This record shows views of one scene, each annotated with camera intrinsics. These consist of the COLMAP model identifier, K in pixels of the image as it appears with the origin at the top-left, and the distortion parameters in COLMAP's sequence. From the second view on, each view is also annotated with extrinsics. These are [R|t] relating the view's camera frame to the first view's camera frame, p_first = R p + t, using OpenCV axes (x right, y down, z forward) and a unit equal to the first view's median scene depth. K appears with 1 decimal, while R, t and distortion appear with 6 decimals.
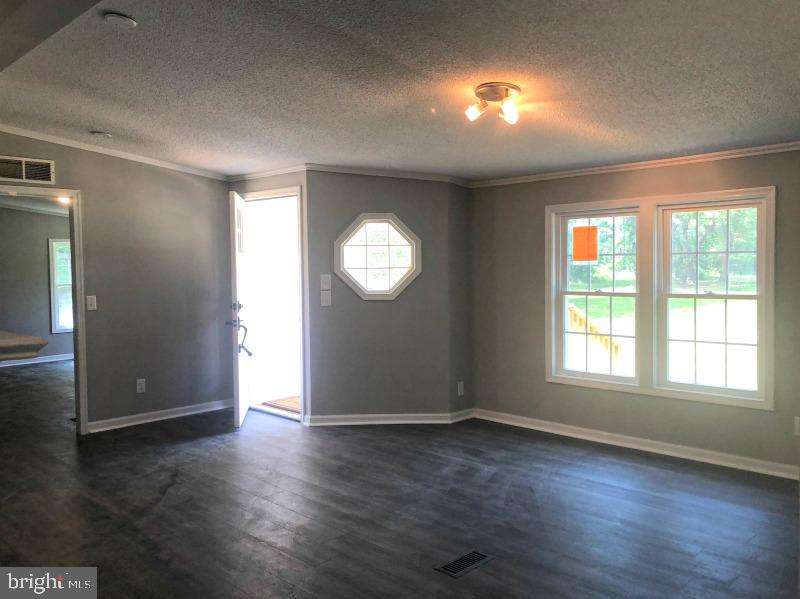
lens RADIAL K [[675.8, 0, 398.8], [0, 675.8, 285.7], [0, 0, 1]] dist [0.115328, -0.218581]
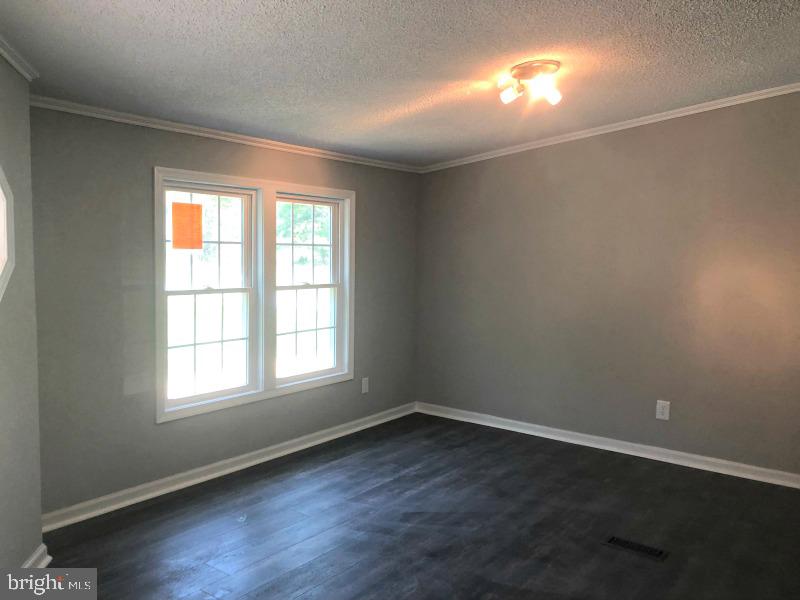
lens RADIAL K [[675.8, 0, 398.8], [0, 675.8, 286.2], [0, 0, 1]] dist [0.115328, -0.218581]
pose [[-0.144366, -0.047015, 0.988407, -0.563004], [0.012847, 0.998697, 0.049381, -0.032715], [-0.989441, 0.019827, -0.143574, 0.969676]]
